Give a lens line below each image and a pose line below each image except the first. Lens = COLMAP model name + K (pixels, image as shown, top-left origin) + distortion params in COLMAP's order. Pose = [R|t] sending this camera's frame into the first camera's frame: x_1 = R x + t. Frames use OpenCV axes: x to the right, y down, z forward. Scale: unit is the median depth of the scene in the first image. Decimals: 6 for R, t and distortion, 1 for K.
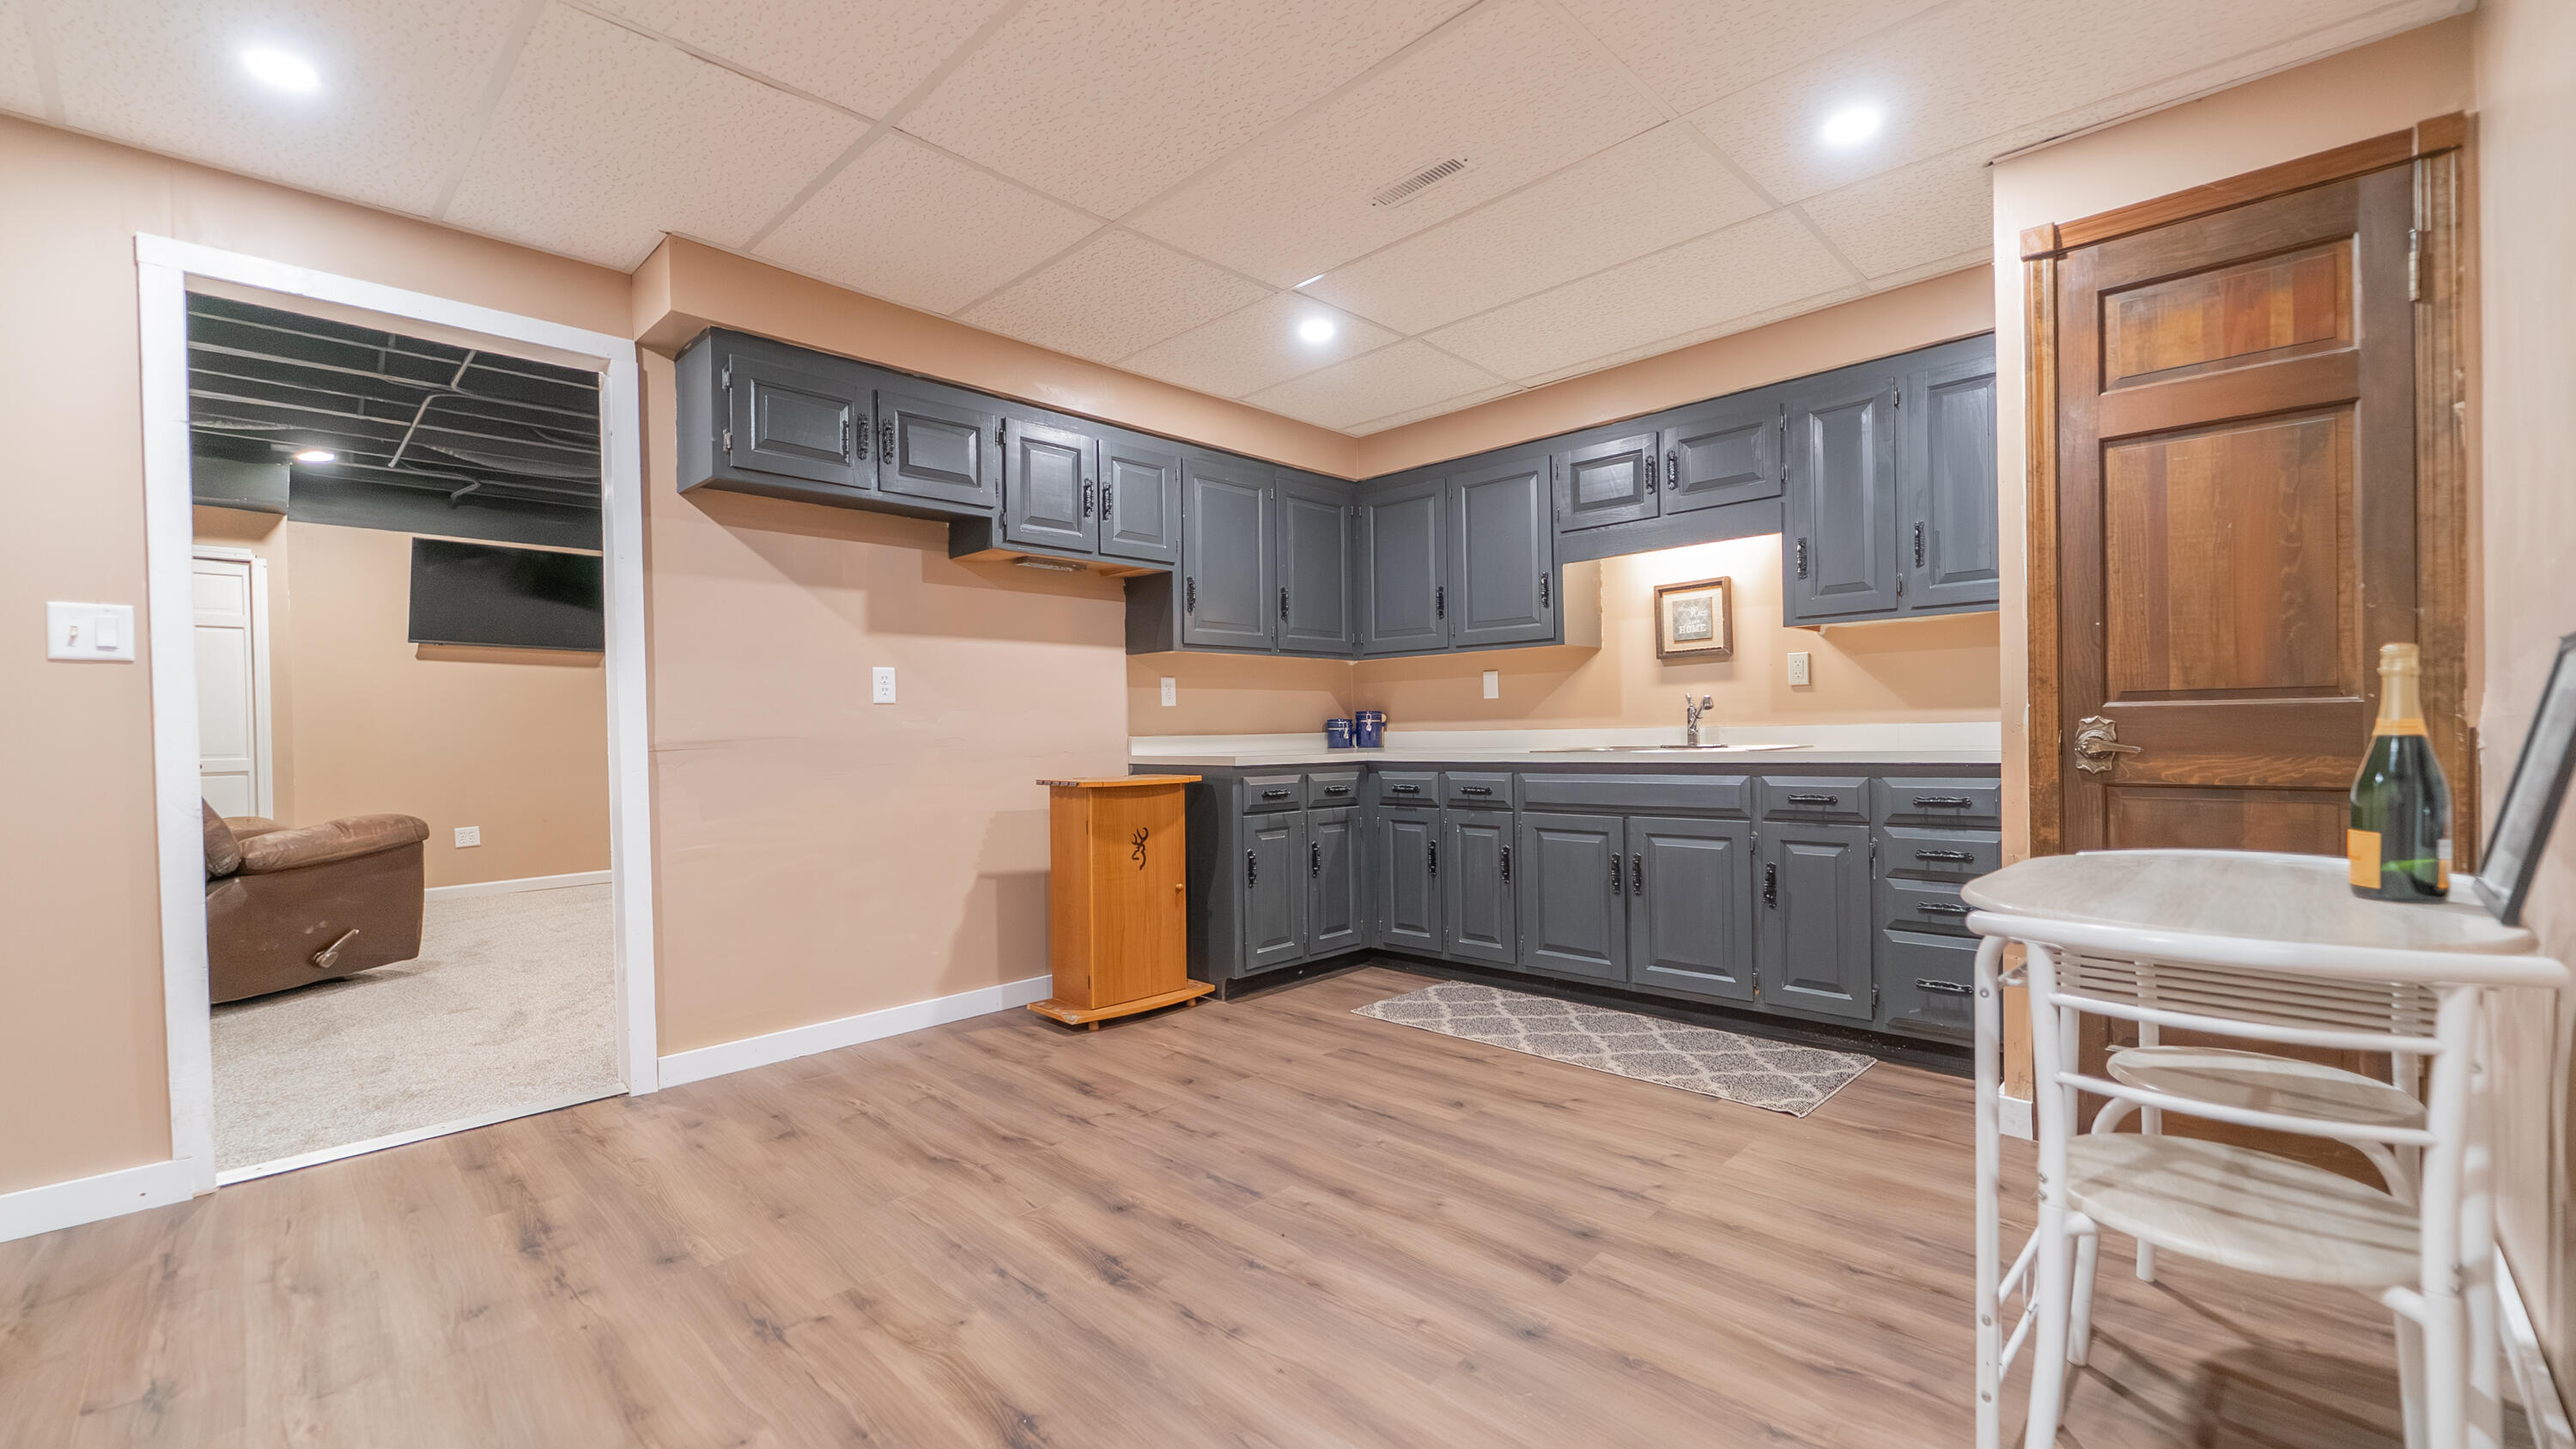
lens RADIAL K [[1042.9, 0, 1298.1], [0, 1042.9, 734.9], [0, 0, 1]] dist [-0.000322, -0.001353]
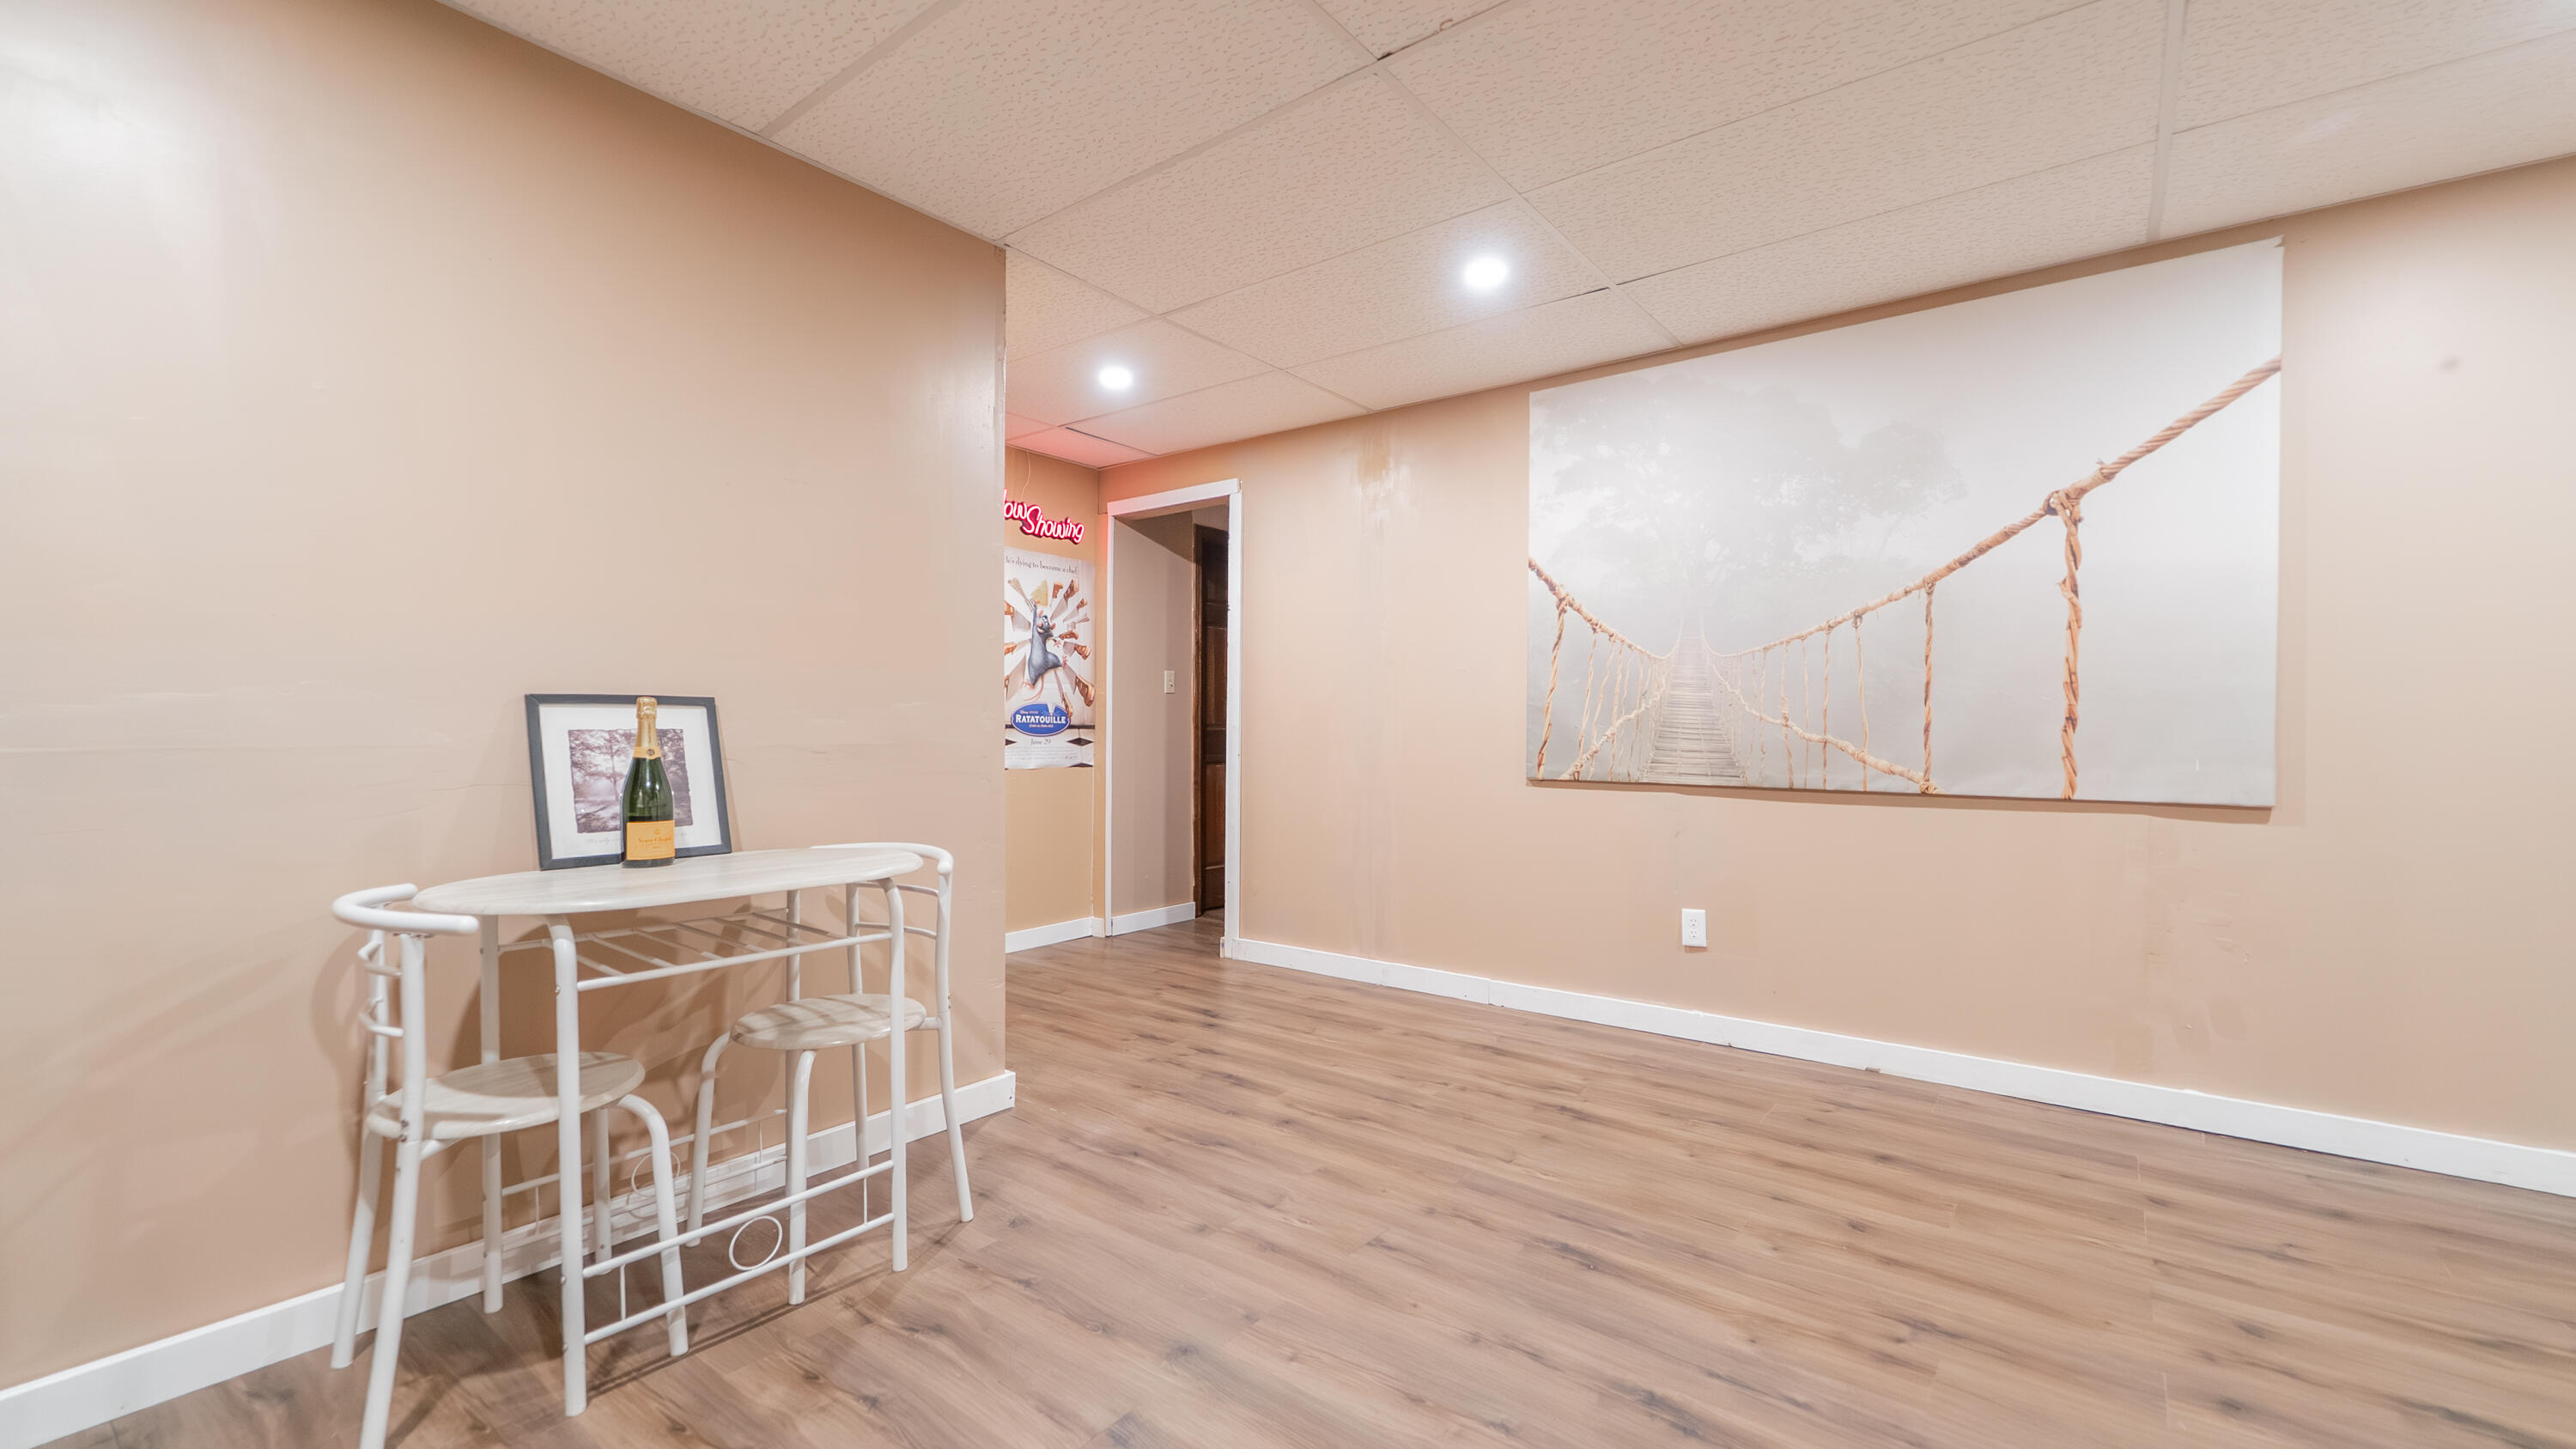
lens RADIAL K [[1042.9, 0, 1275.6], [0, 1042.9, 740.9], [0, 0, 1]] dist [-0.000322, -0.001353]
pose [[-0.995365, 0.015046, -0.094990, 0.163219], [0.012978, 0.999666, 0.022352, -0.026079], [0.095294, 0.021015, -0.995227, 1.468404]]
